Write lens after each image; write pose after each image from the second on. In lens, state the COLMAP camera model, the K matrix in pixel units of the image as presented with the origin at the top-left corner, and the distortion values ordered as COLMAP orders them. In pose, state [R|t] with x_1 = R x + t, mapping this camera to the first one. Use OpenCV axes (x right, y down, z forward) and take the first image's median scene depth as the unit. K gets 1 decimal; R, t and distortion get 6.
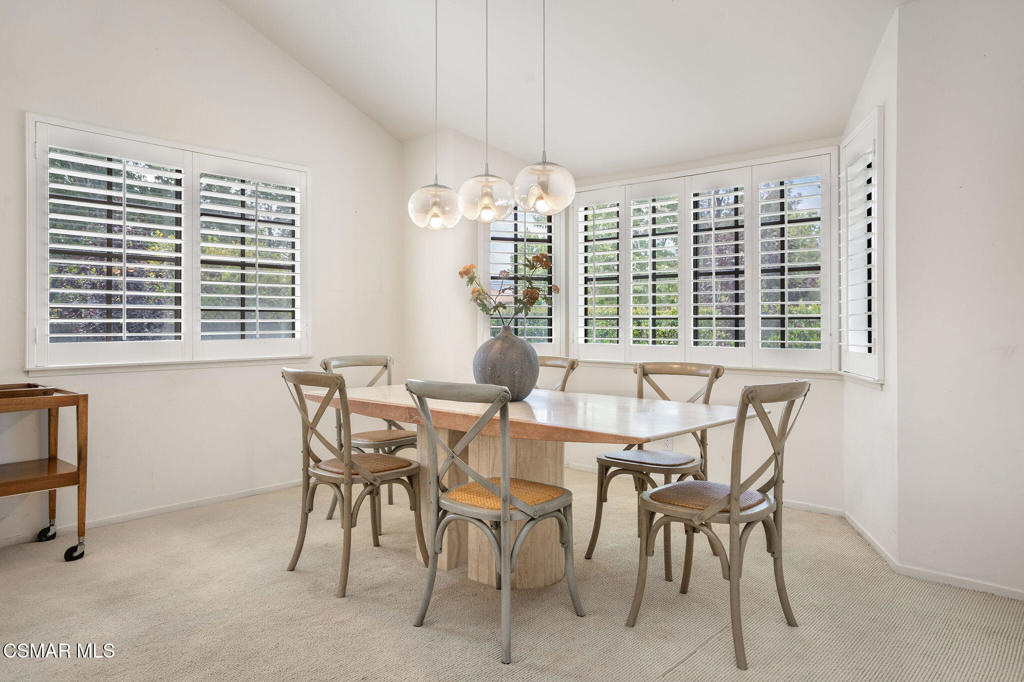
lens RADIAL K [[675.0, 0, 512.0], [0, 675.0, 341.0], [0, 0, 1]] dist [0.000636, 0.000220]
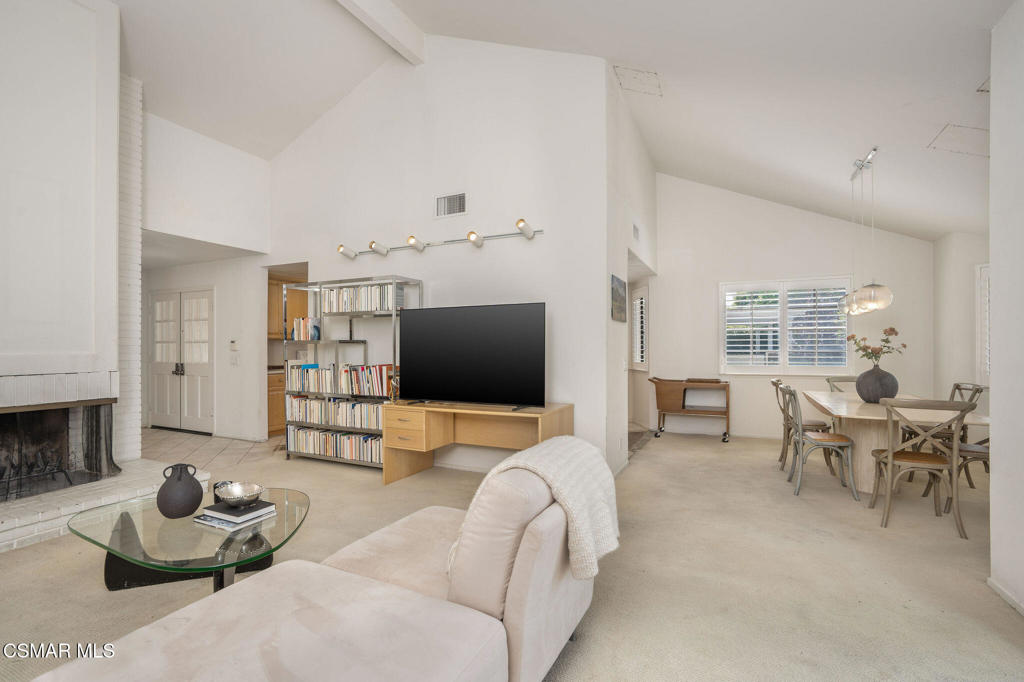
lens RADIAL K [[482.3, 0, 512.0], [0, 482.3, 341.0], [0, 0, 1]] dist [-0.000184, -0.000031]
pose [[0.260607, -0.018688, -0.965264, 0.962211], [-0.042603, 0.998616, -0.030835, 0.004879], [0.964505, 0.049159, 0.259450, -0.335774]]
